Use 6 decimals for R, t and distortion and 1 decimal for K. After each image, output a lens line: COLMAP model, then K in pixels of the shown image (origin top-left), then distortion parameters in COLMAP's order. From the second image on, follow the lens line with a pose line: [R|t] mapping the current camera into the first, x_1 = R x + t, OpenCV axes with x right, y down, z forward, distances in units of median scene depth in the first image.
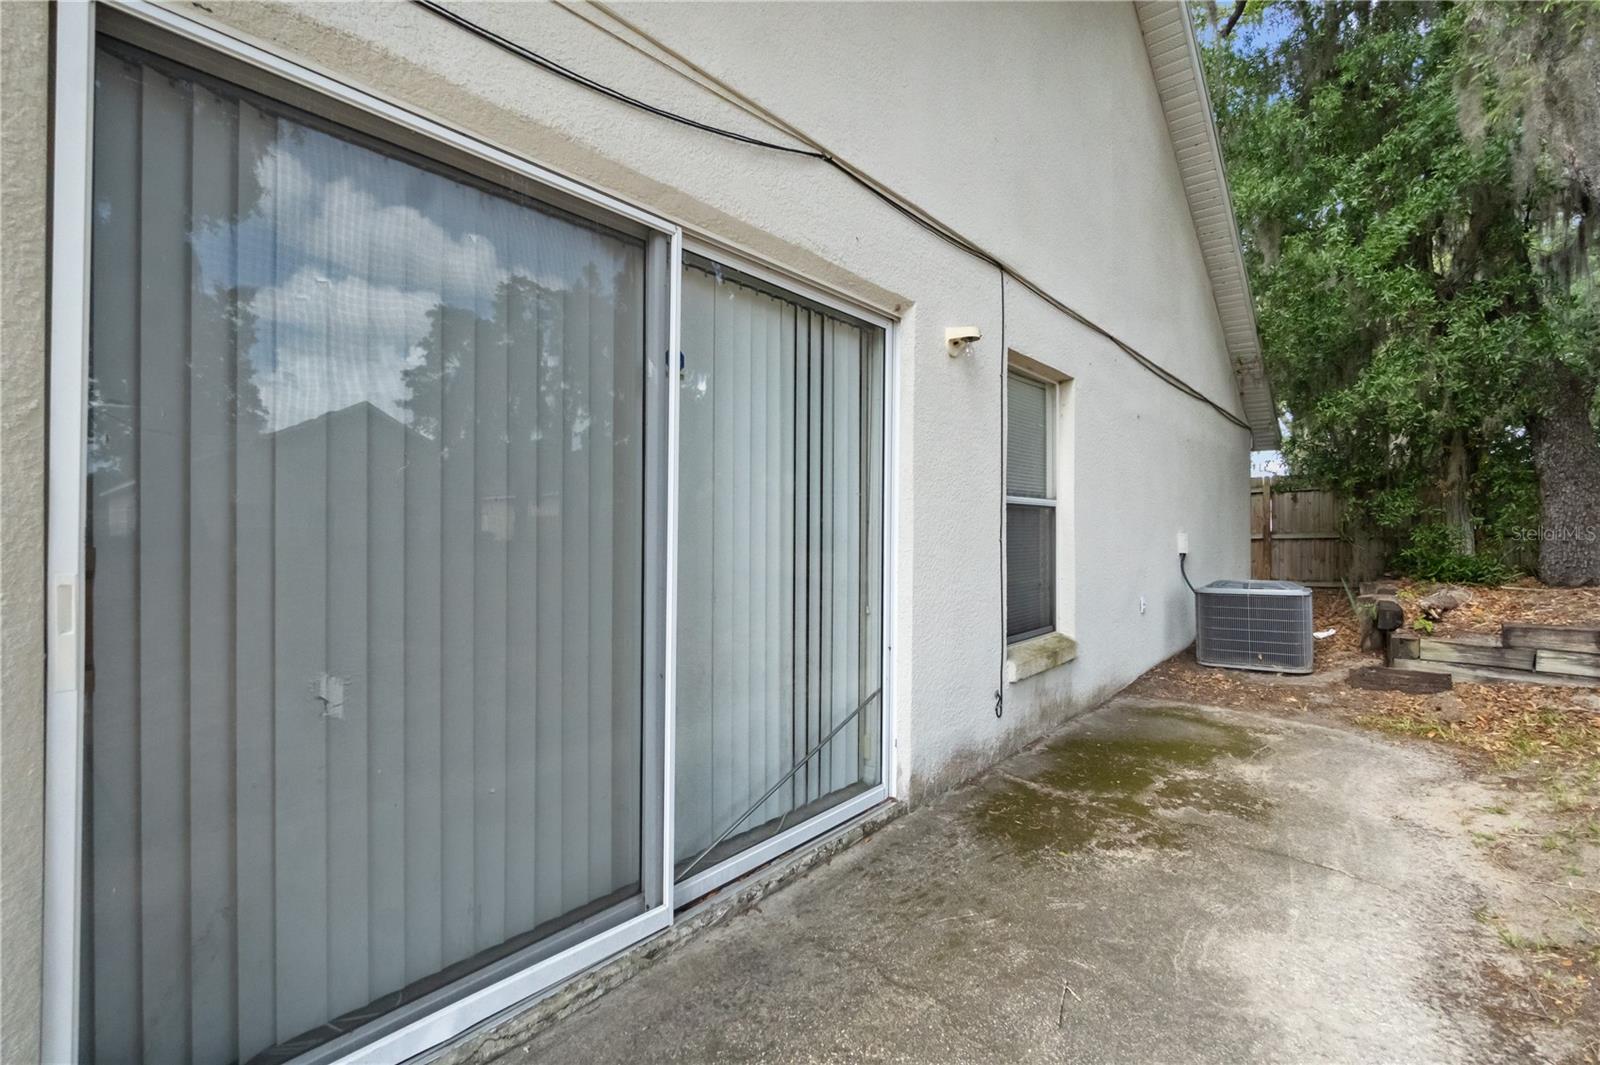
lens RADIAL K [[701.4, 0, 838.6], [0, 701.4, 526.9], [0, 0, 1]] dist [-0.006416, 0.001426]
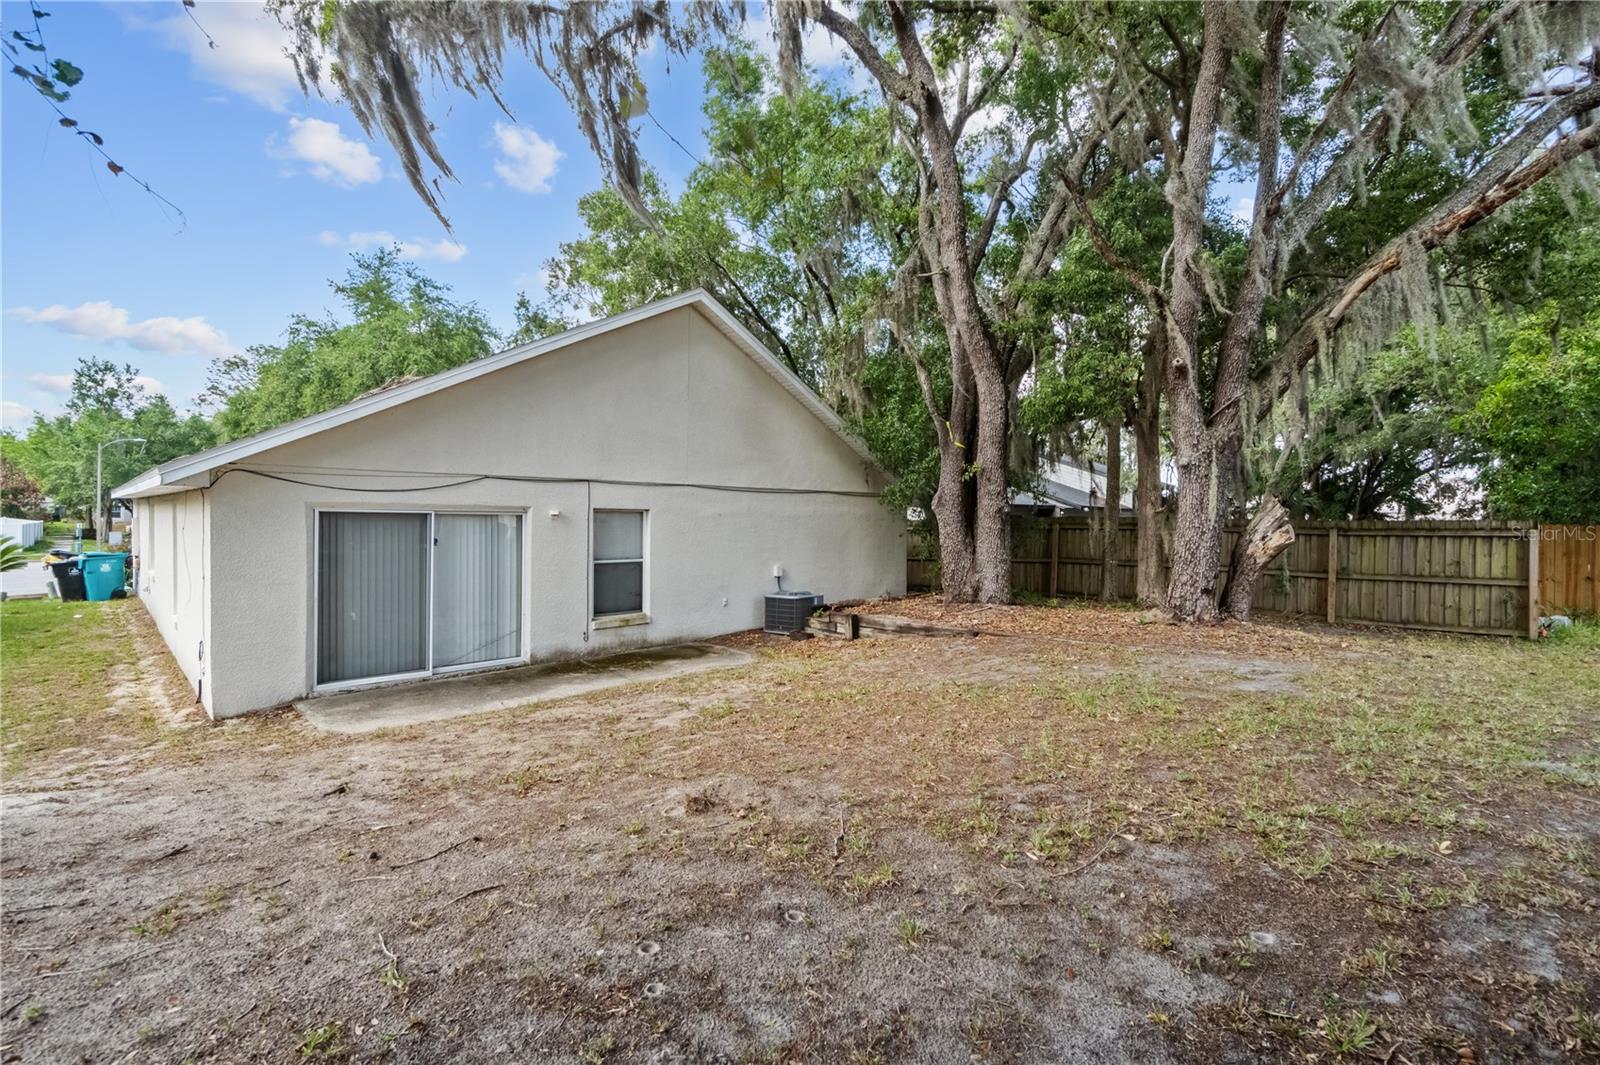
lens RADIAL K [[701.4, 0, 816.6], [0, 701.4, 531.7], [0, 0, 1]] dist [-0.006416, 0.001426]
pose [[0.997151, 0.005977, -0.075197, 1.451371], [-0.004848, 0.999873, 0.015175, -0.229523], [0.075278, -0.014767, 0.997053, -1.839020]]
